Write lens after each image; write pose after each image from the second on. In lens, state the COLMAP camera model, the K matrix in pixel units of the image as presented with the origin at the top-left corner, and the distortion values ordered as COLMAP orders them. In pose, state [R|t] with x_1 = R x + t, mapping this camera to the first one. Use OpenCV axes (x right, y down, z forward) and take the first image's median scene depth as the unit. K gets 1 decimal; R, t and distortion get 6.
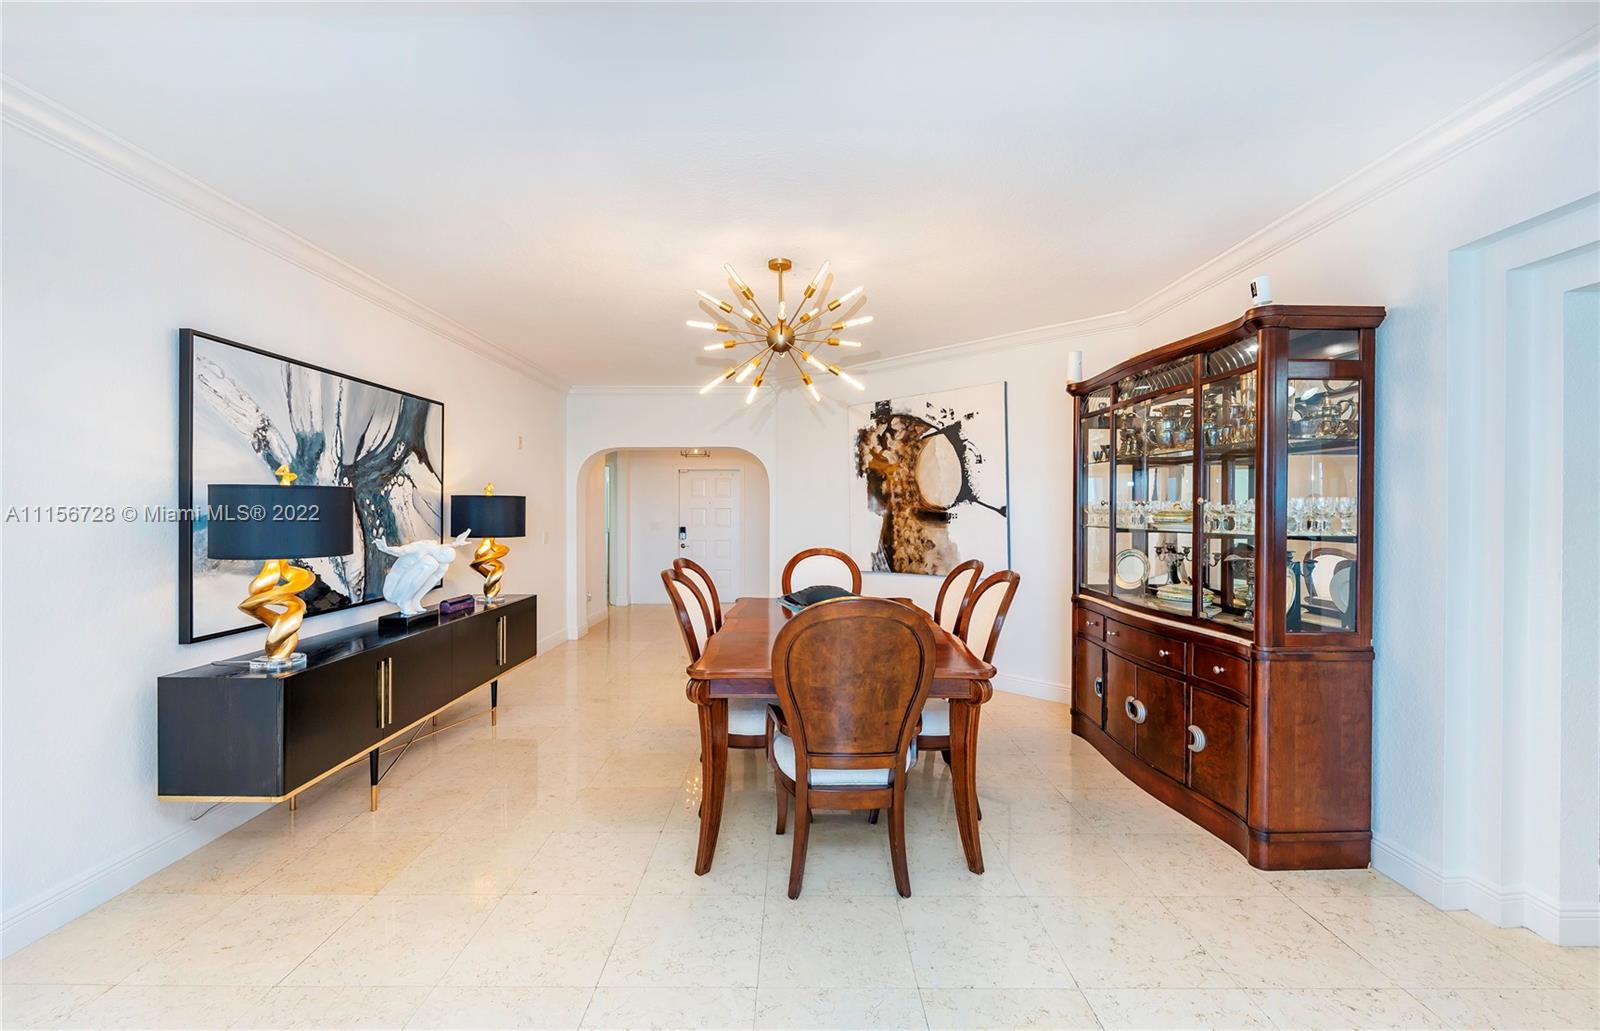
lens RADIAL K [[698.6, 0, 792.3], [0, 698.6, 516.3], [0, 0, 1]] dist [0.001165, 0.000105]
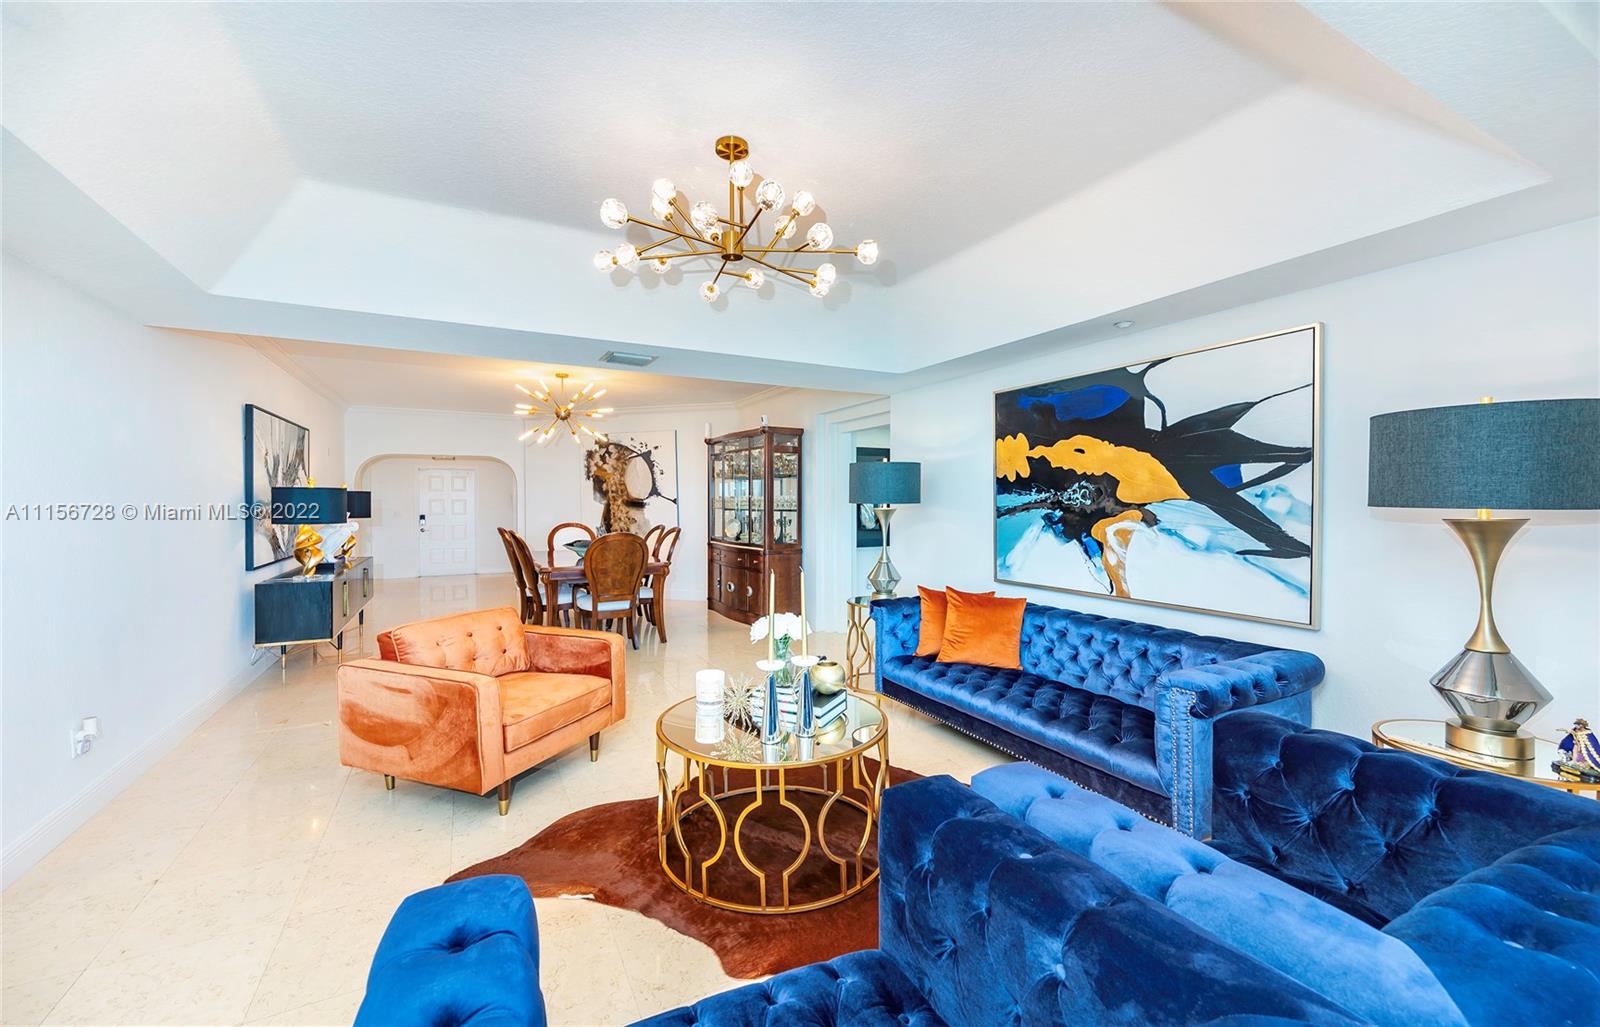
lens RADIAL K [[628.1, 0, 800.0], [0, 628.1, 513.5], [0, 0, 1]] dist [0.000160, 0.000011]
pose [[0.885299, -0.009823, 0.464919, -0.164761], [0.005277, 0.999925, 0.011079, 0.008254], [-0.464993, -0.007355, 0.885284, -0.579041]]
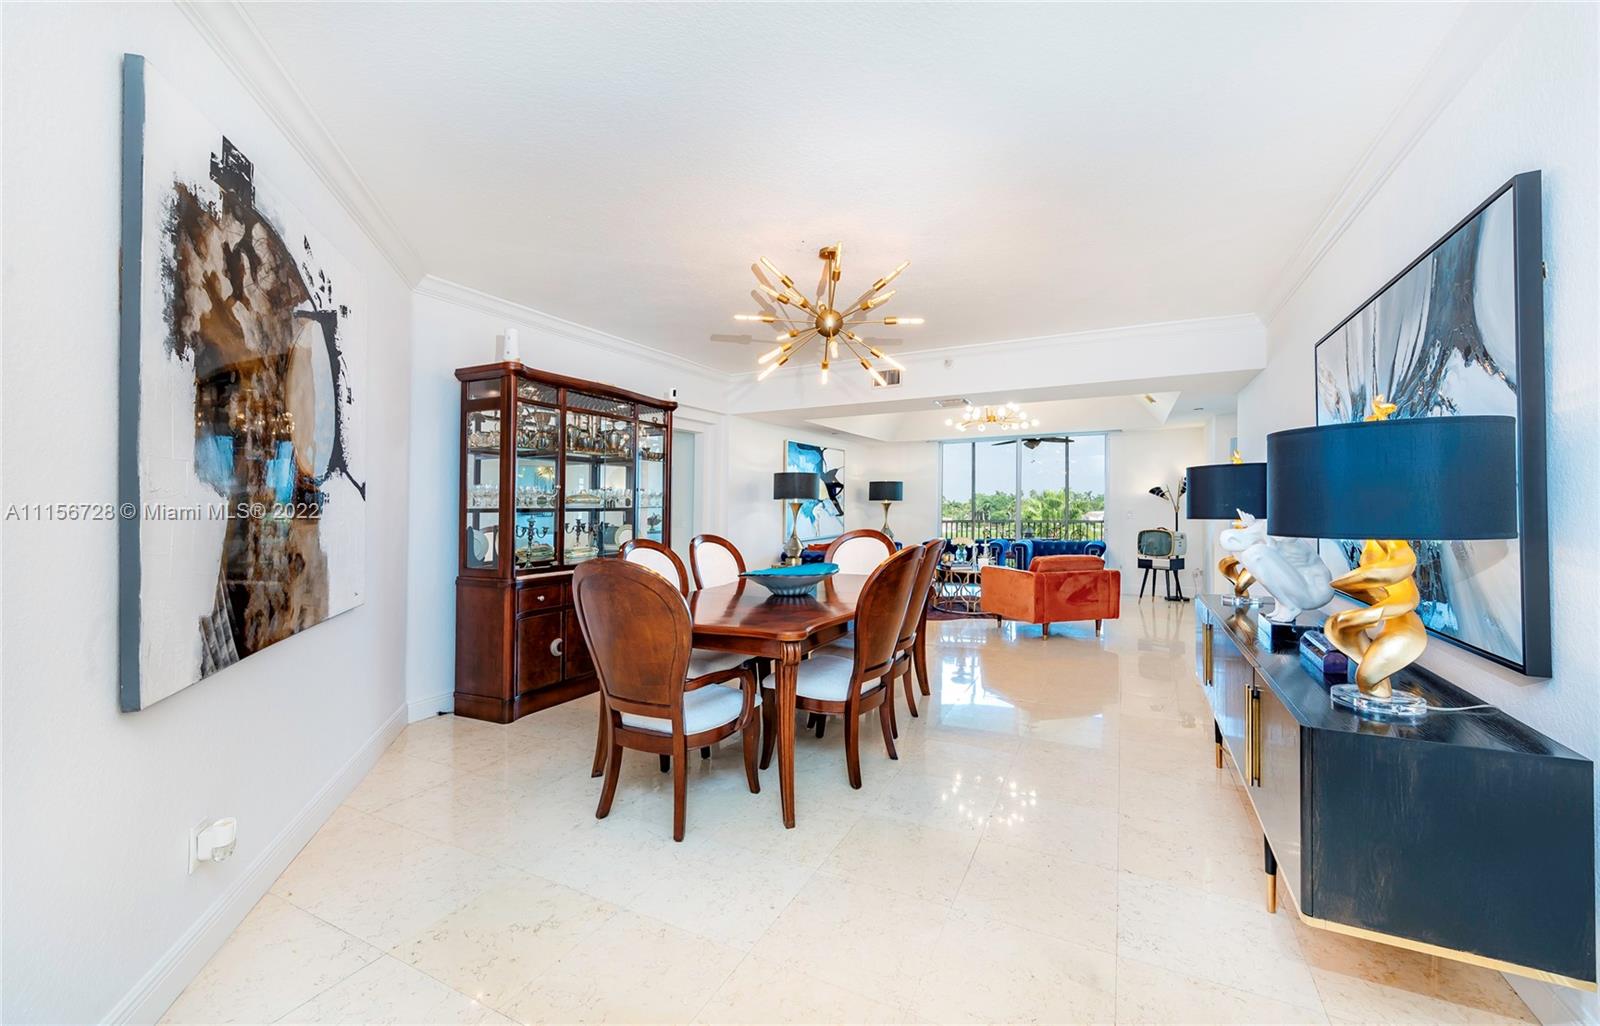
lens RADIAL K [[628.1, 0, 800.0], [0, 628.1, 513.0], [0, 0, 1]] dist [0.000160, 0.000011]
pose [[-0.889370, 0.001595, 0.457186, -0.271685], [0.012922, 0.999682, 0.021649, 0.005008], [-0.457006, 0.025162, -0.889108, 1.270593]]
